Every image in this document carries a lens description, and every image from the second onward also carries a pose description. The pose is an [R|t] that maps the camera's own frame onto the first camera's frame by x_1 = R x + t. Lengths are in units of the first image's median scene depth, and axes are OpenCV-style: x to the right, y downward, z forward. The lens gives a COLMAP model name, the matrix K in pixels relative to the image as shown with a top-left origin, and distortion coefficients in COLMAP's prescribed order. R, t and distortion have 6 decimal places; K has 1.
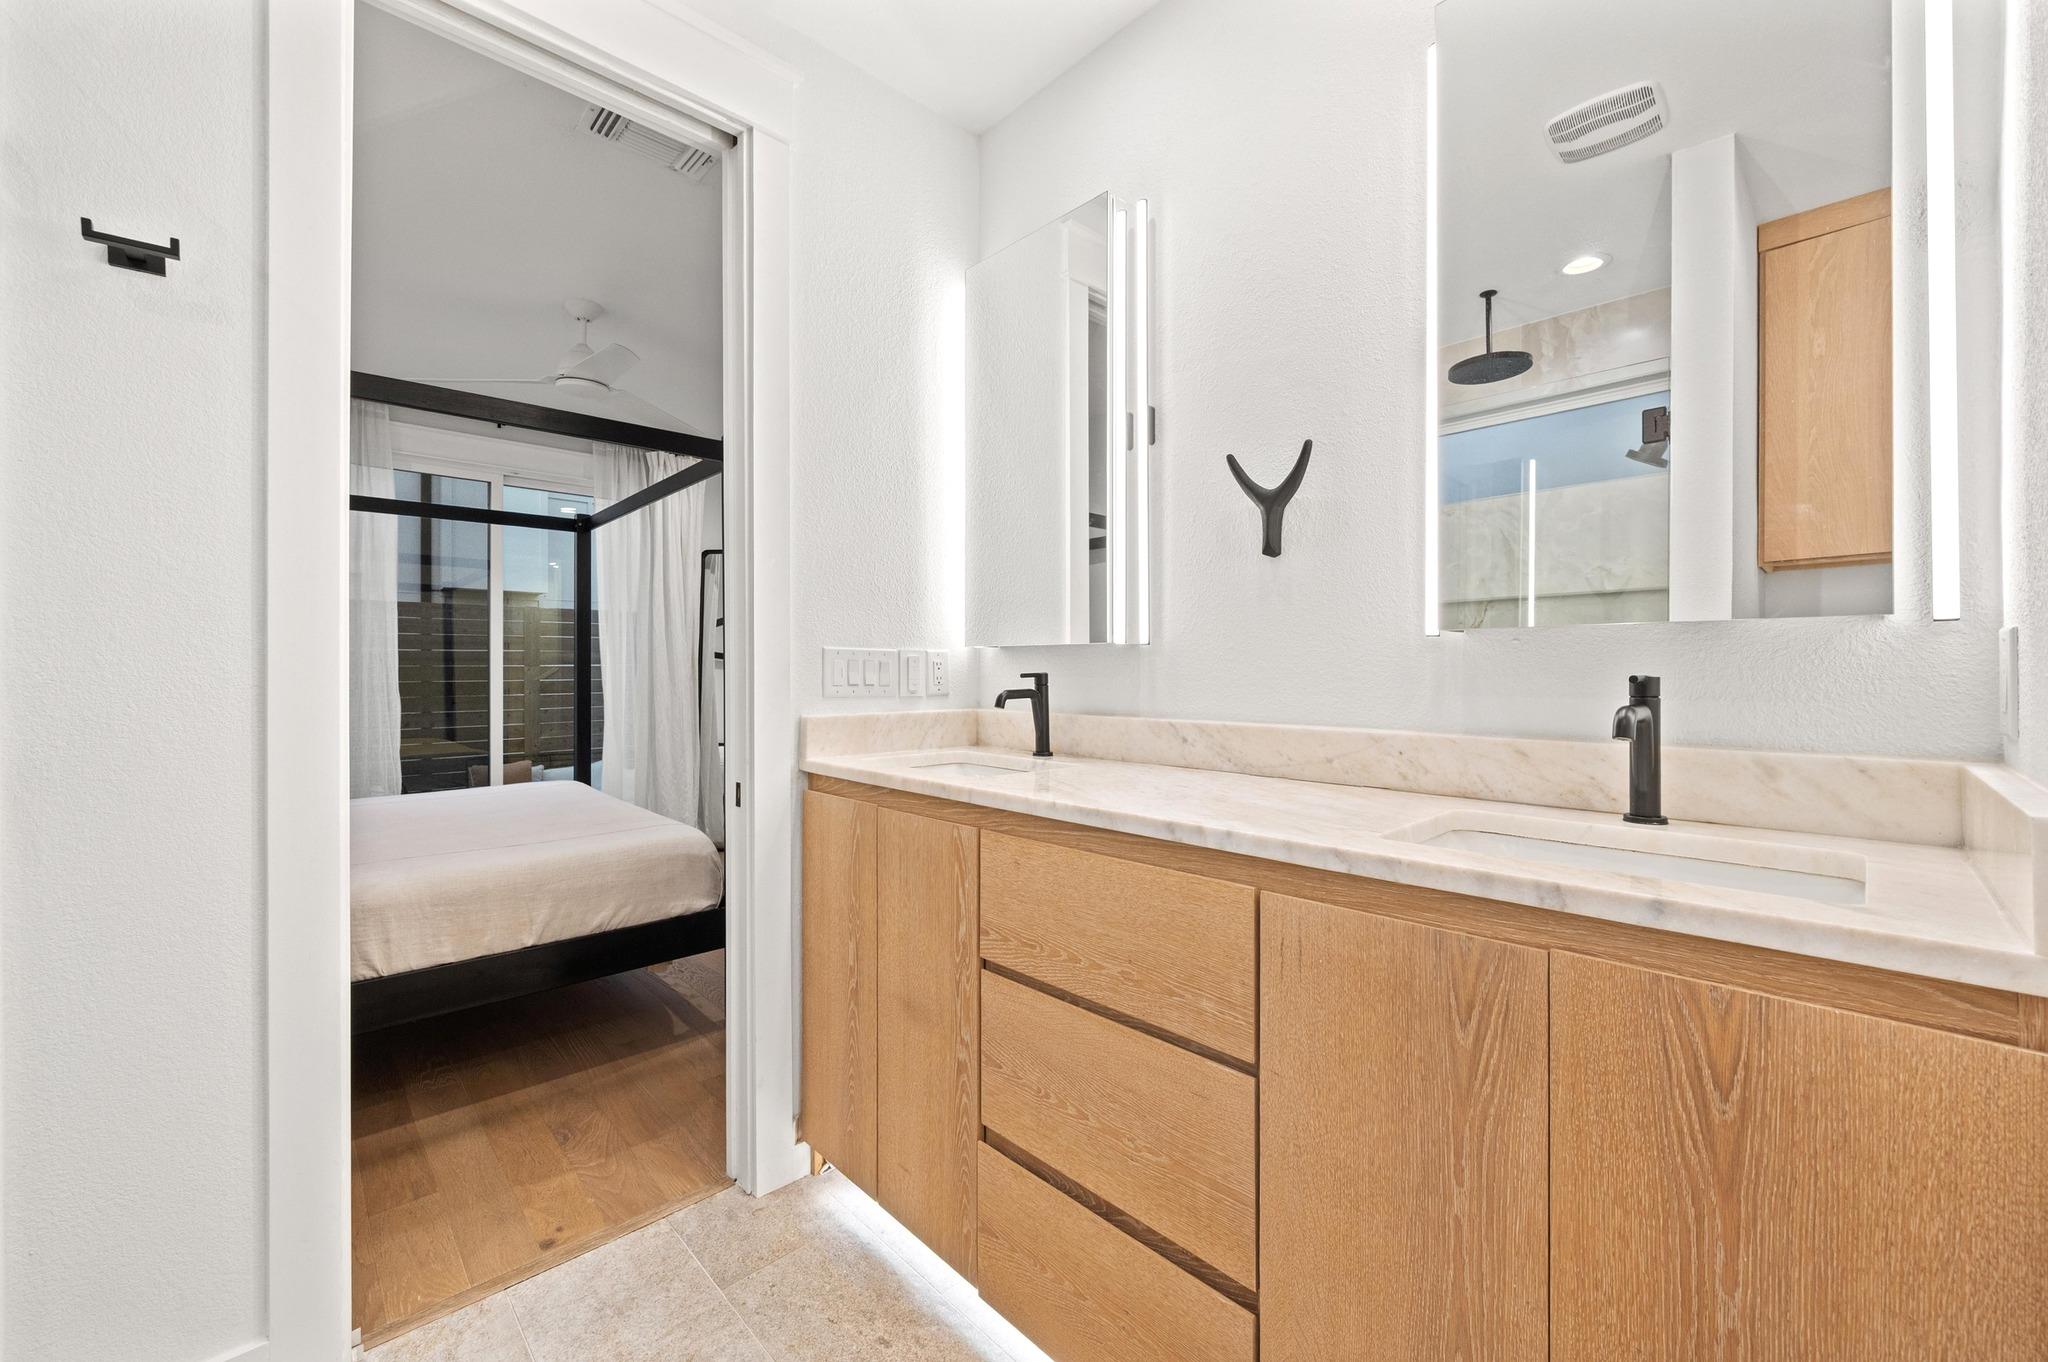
lens RADIAL K [[811.8, 0, 1031.5], [0, 811.8, 671.5], [0, 0, 1]] dist [-0.003457, -0.000013]
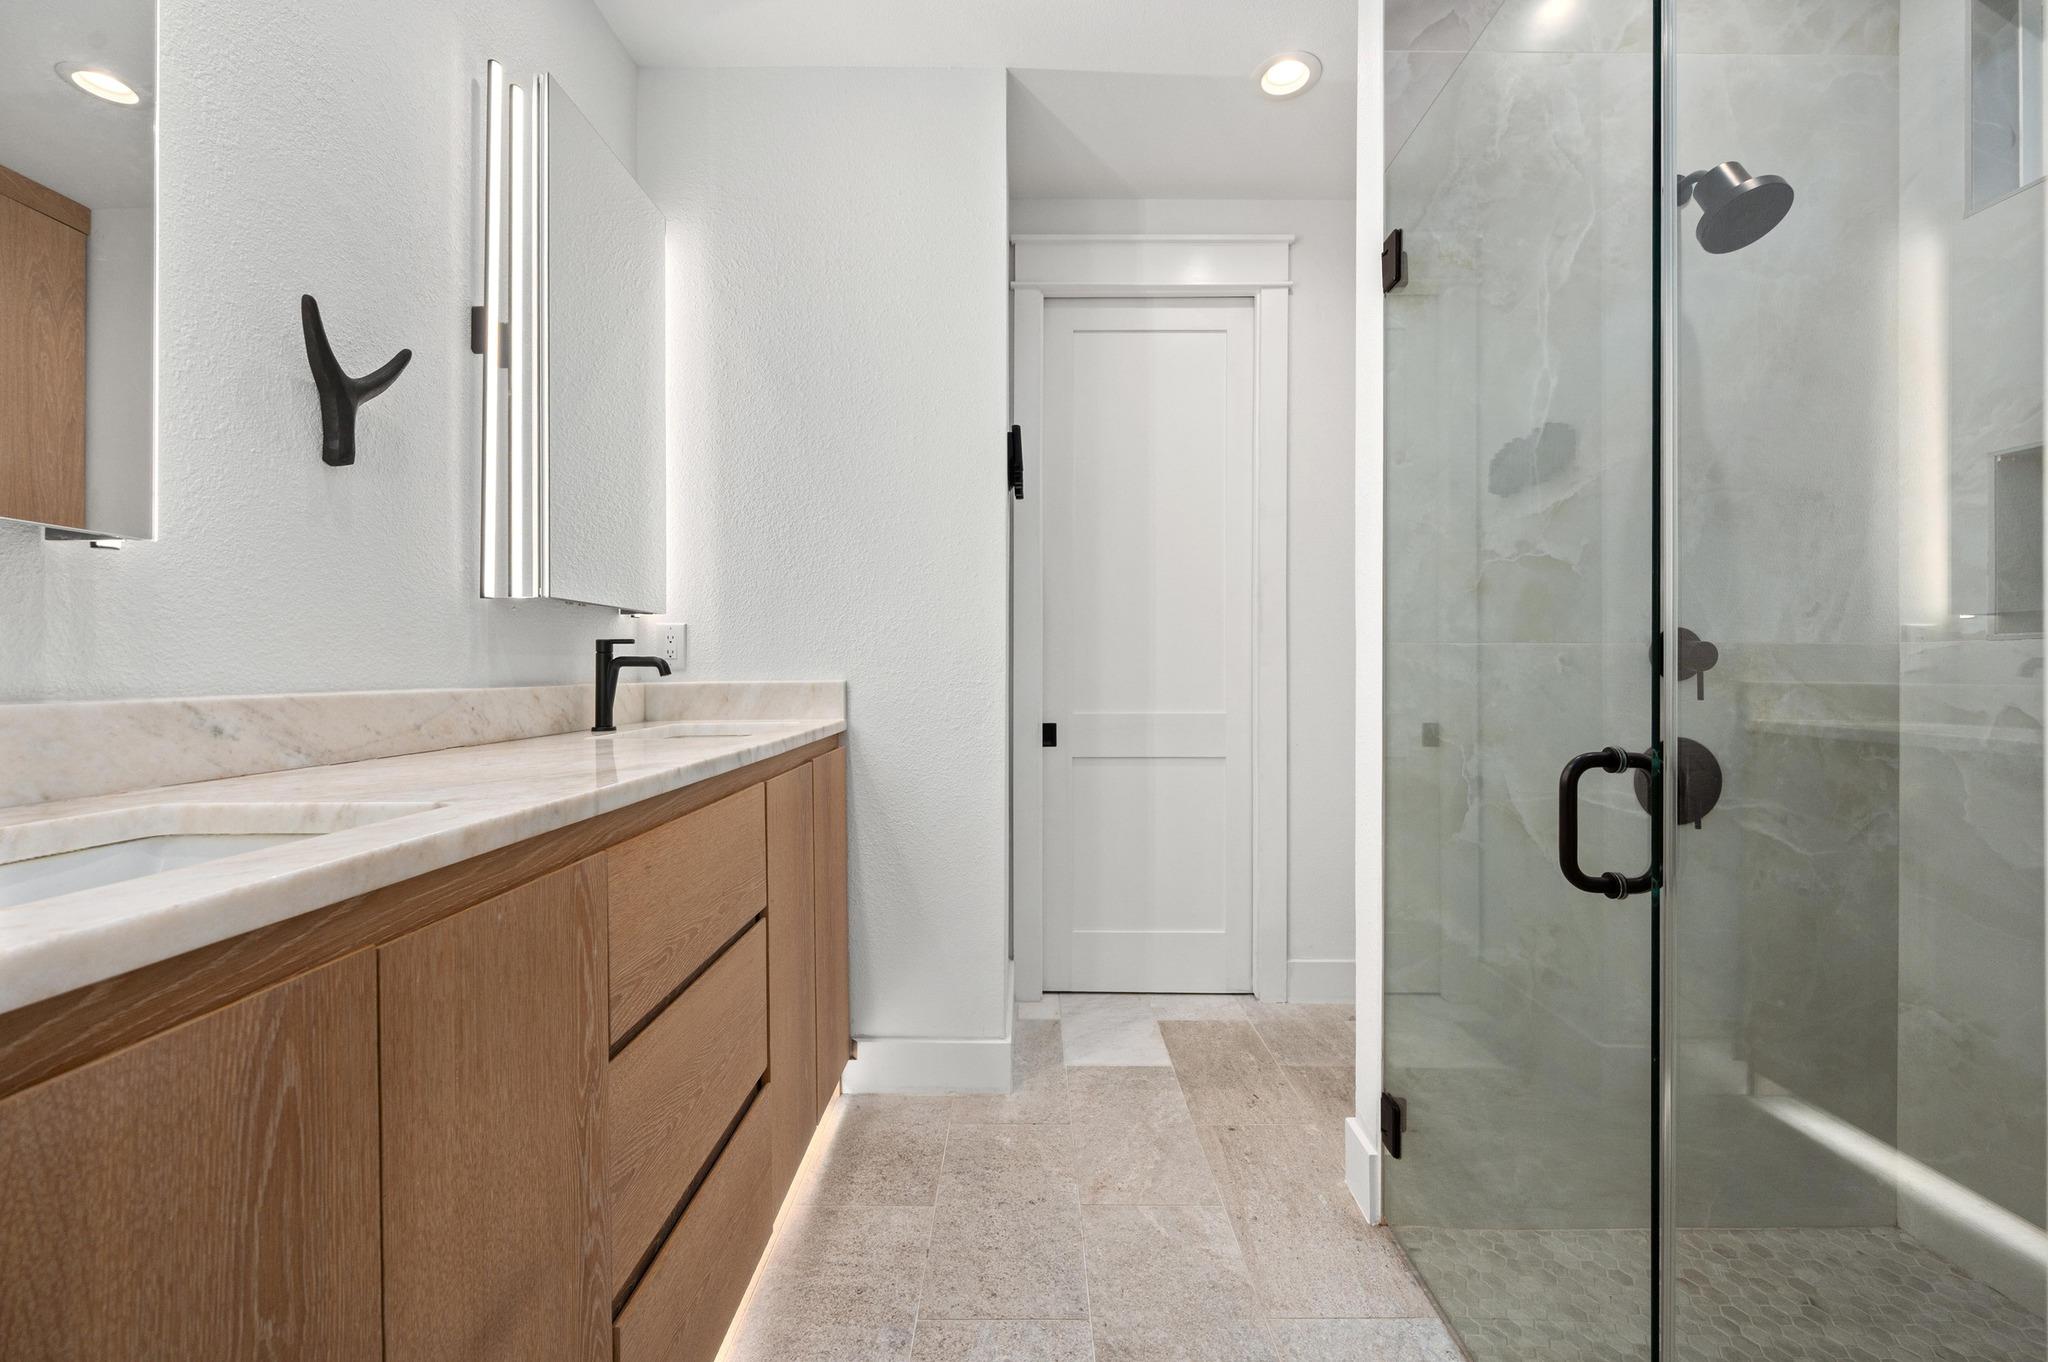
lens RADIAL K [[811.8, 0, 1025.7], [0, 811.8, 672.5], [0, 0, 1]] dist [-0.003457, -0.000013]
pose [[-0.725056, -0.001702, 0.688688, -0.674362], [0.001250, 0.999992, 0.003787, 0.044799], [-0.688688, 0.003607, -0.725048, 1.110386]]
